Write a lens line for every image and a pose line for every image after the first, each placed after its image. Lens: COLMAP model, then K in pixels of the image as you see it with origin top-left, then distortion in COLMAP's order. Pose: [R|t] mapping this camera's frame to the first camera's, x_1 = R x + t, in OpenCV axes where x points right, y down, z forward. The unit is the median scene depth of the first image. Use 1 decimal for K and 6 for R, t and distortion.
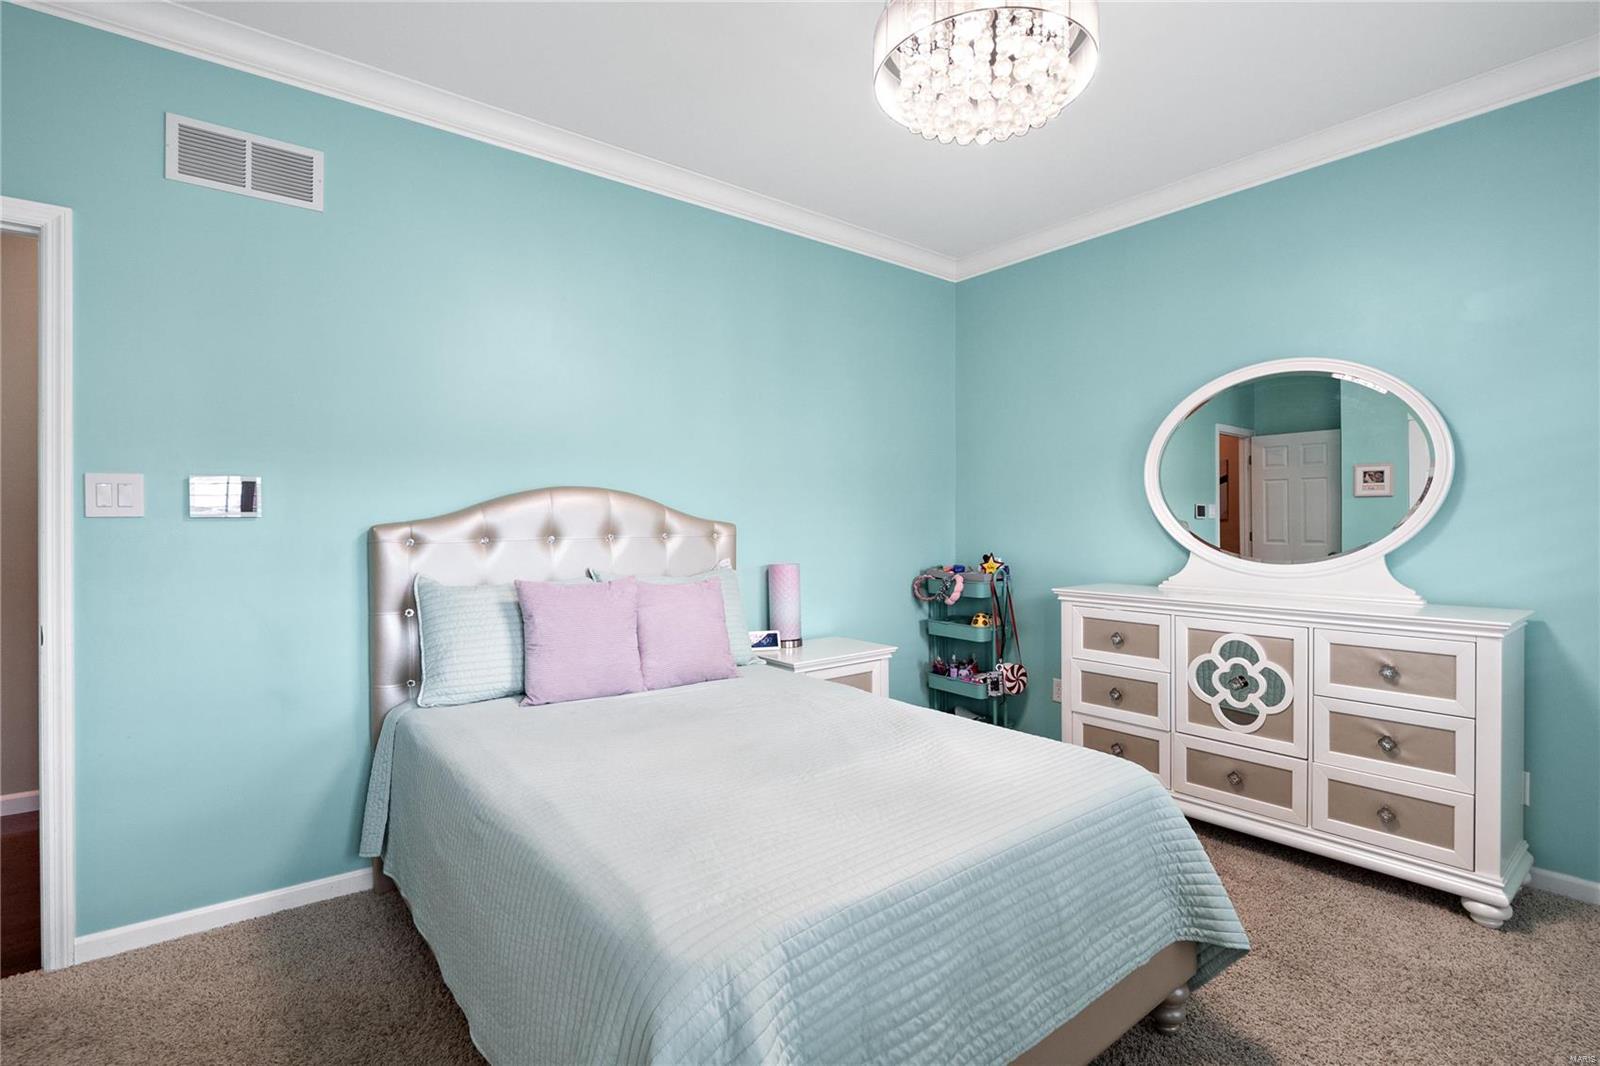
lens RADIAL K [[749.1, 0, 798.5], [0, 749.1, 530.6], [0, 0, 1]] dist [-0.004475, -0.003905]
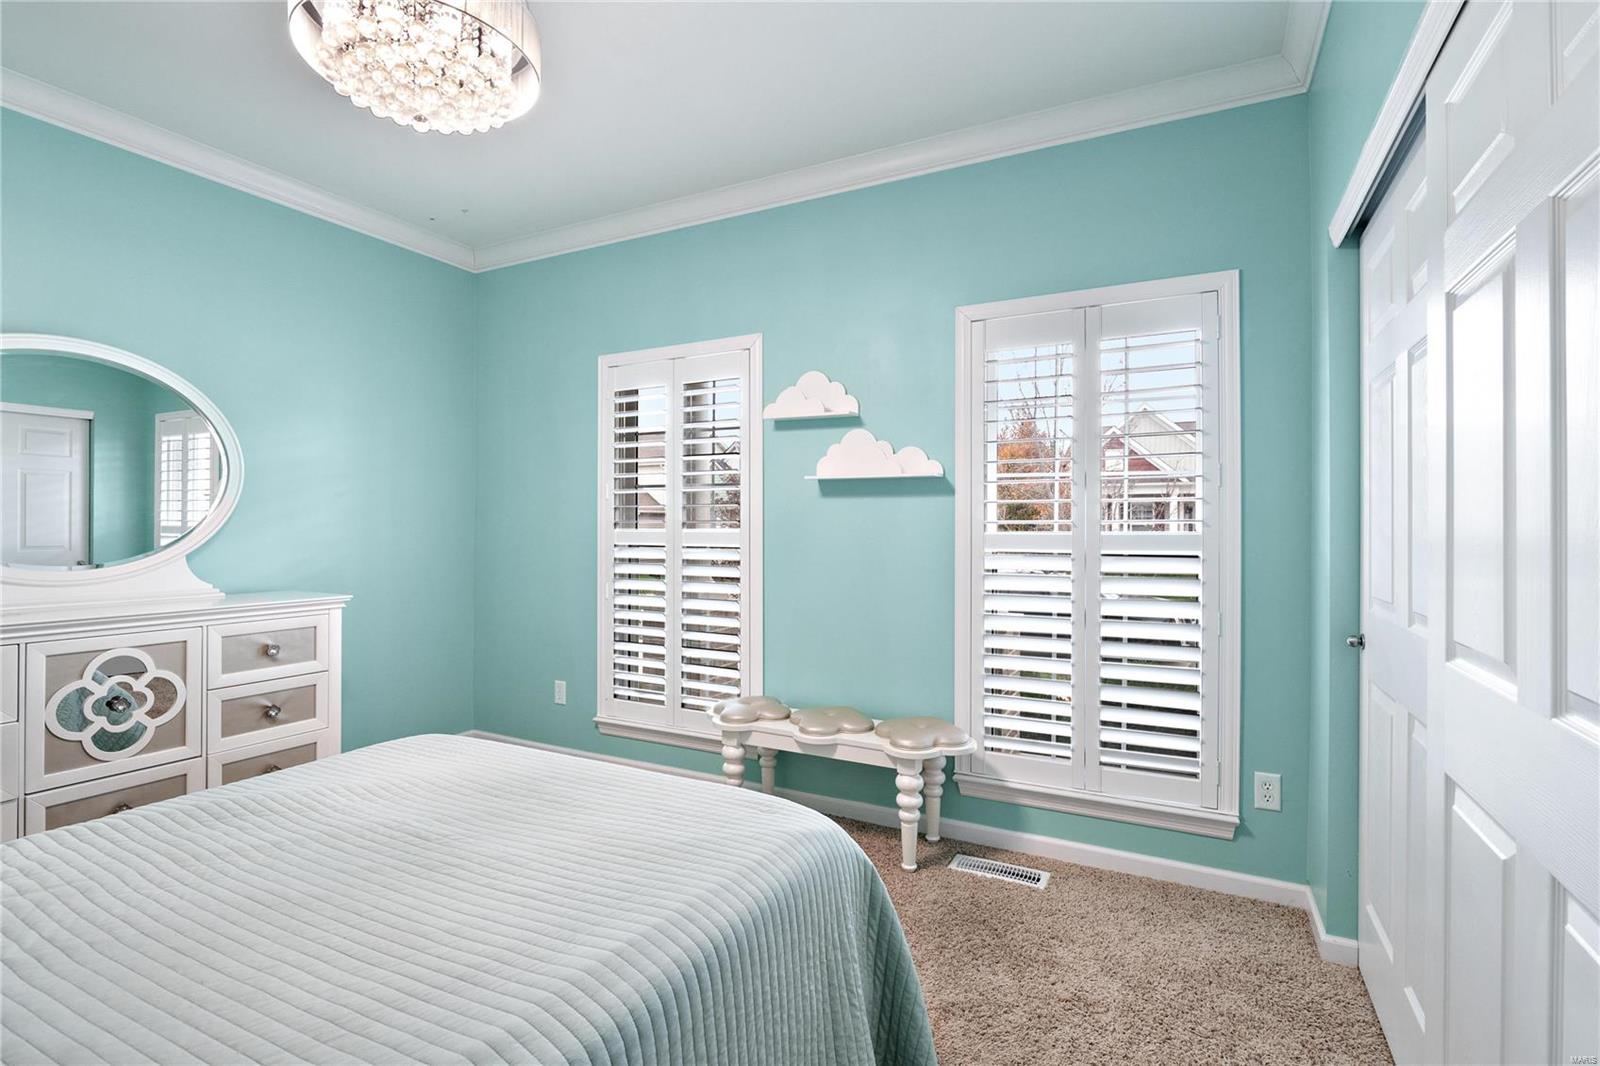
lens RADIAL K [[749.1, 0, 803.4], [0, 749.1, 528.1], [0, 0, 1]] dist [-0.004475, -0.003905]
pose [[-0.410407, -0.000481, 0.911902, -0.571320], [0.001118, 0.999999, 0.001031, -0.004986], [-0.911902, 0.001443, -0.410406, 0.648790]]
